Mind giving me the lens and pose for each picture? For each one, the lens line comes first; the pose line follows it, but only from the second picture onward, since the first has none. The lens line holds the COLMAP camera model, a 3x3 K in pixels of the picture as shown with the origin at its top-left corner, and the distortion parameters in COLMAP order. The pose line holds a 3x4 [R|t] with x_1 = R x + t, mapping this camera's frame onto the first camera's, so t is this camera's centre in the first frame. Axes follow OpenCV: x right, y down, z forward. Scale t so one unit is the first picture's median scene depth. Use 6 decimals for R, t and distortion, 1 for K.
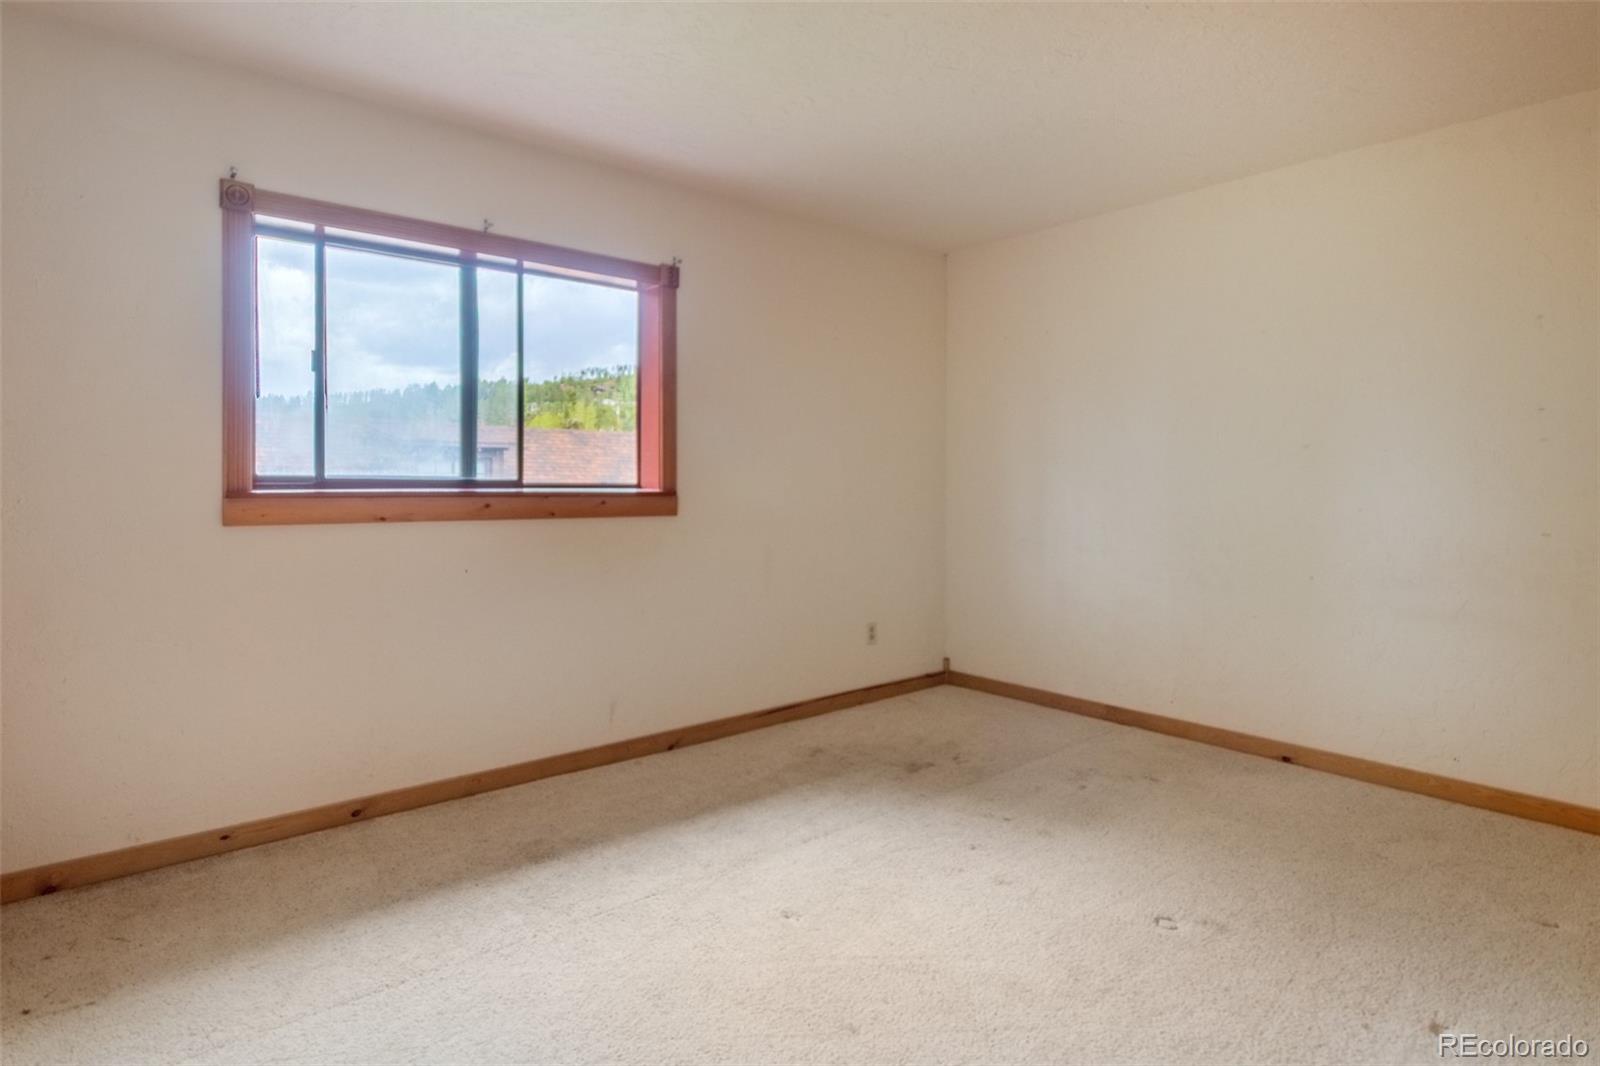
lens RADIAL K [[789.7, 0, 799.0], [0, 789.7, 470.9], [0, 0, 1]] dist [-0.001126, -0.000801]
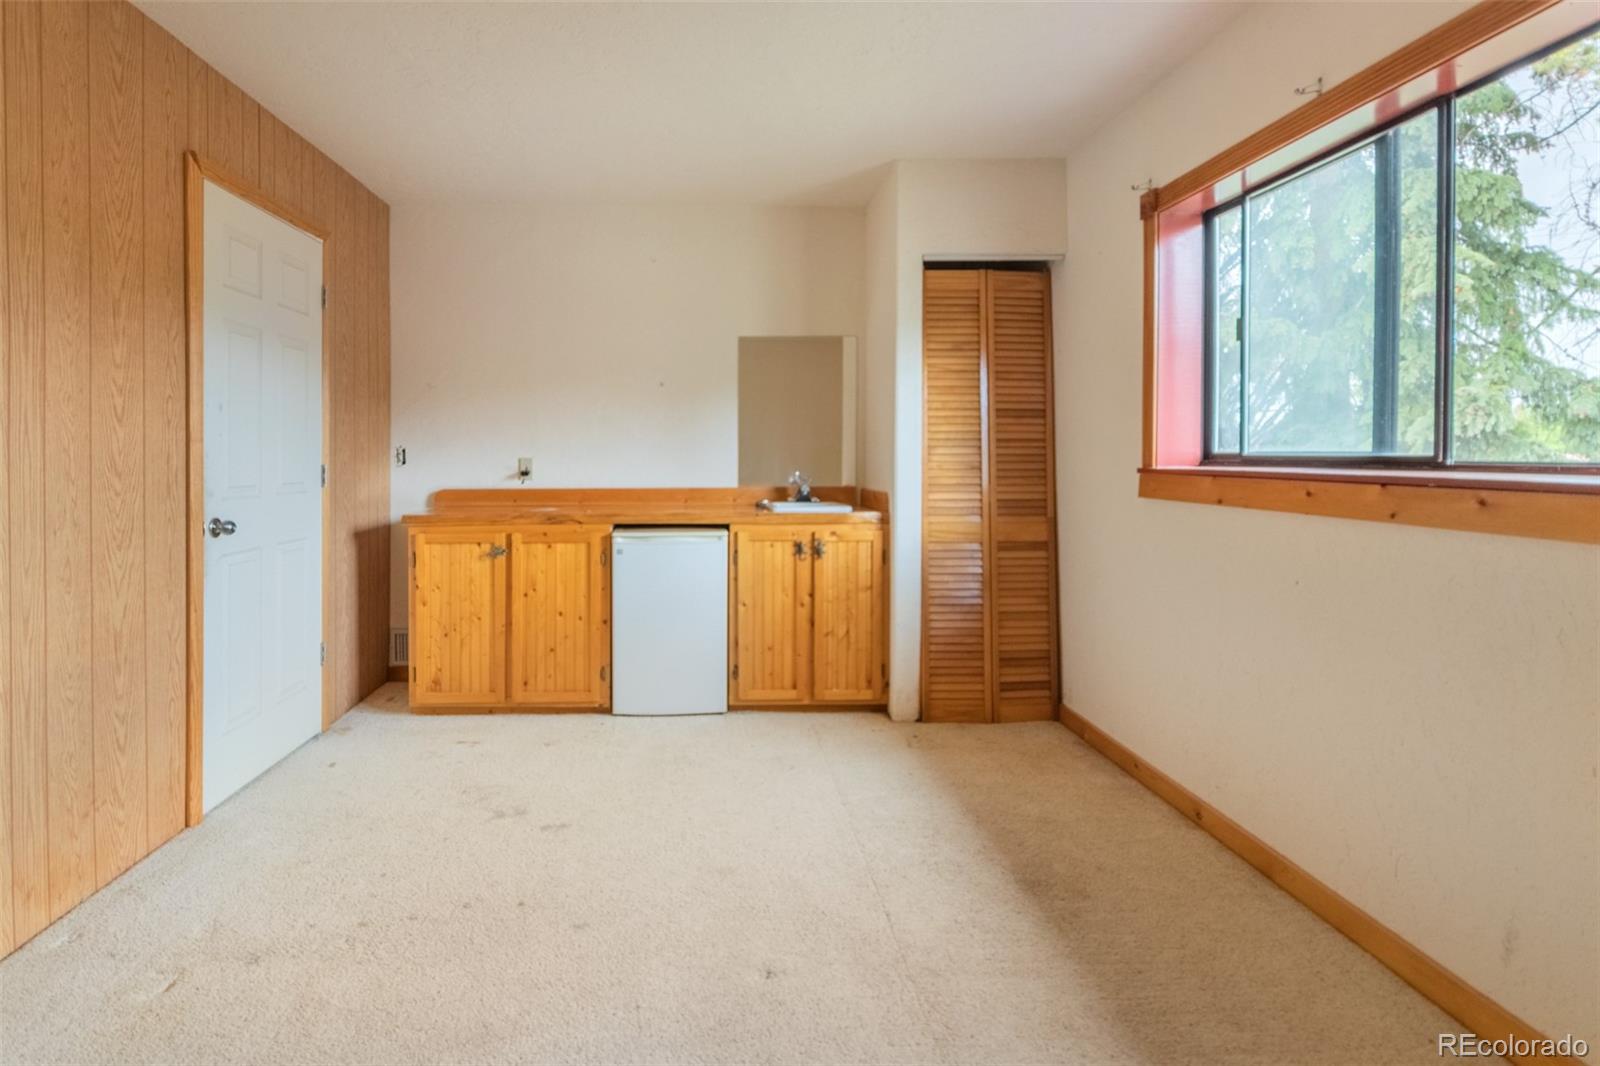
lens RADIAL K [[789.7, 0, 799.0], [0, 789.7, 470.9], [0, 0, 1]] dist [-0.001126, -0.000801]
pose [[-0.521869, 0.012386, -0.852936, 0.454447], [0.004513, 0.999921, 0.011759, 0.014918], [0.853014, 0.002287, -0.521884, 1.041643]]
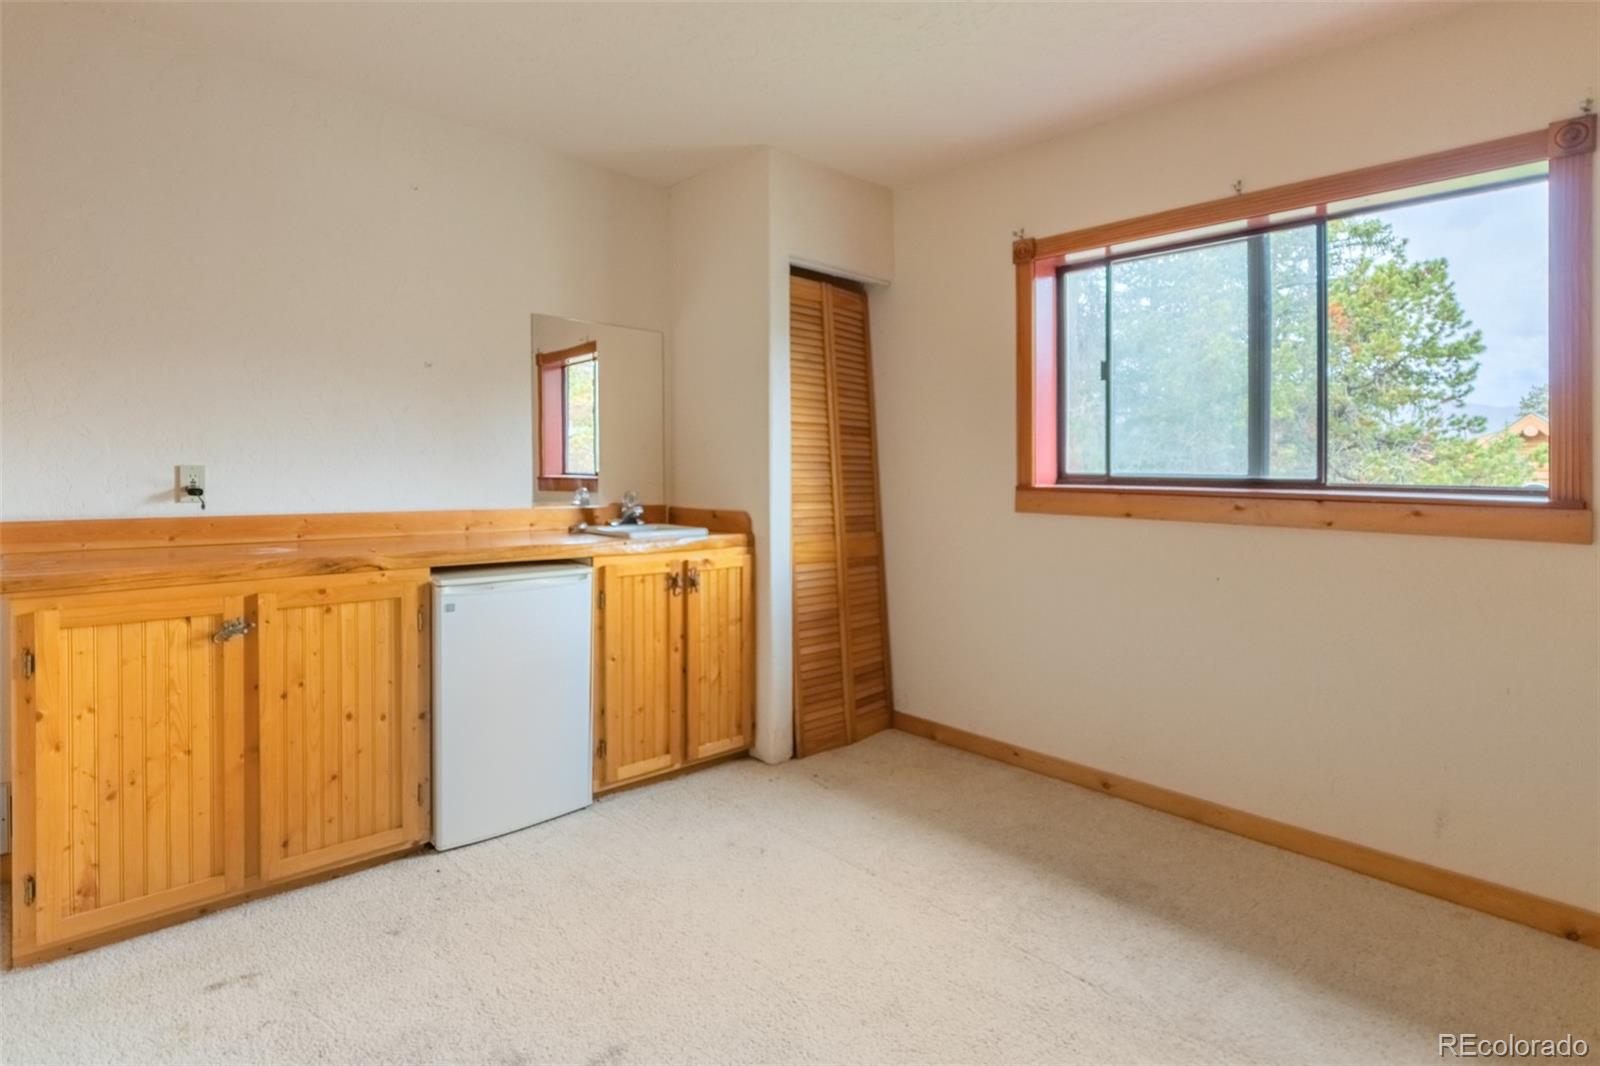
lens RADIAL K [[755.7, 0, 801.7], [0, 755.7, 480.1], [0, 0, 1]] dist [0.000403, -0.001205]
pose [[0.131344, 0.007300, -0.991310, 0.391826], [-0.006597, 0.999957, 0.006490, 0.011844], [0.991315, 0.005688, 0.131387, 0.434832]]
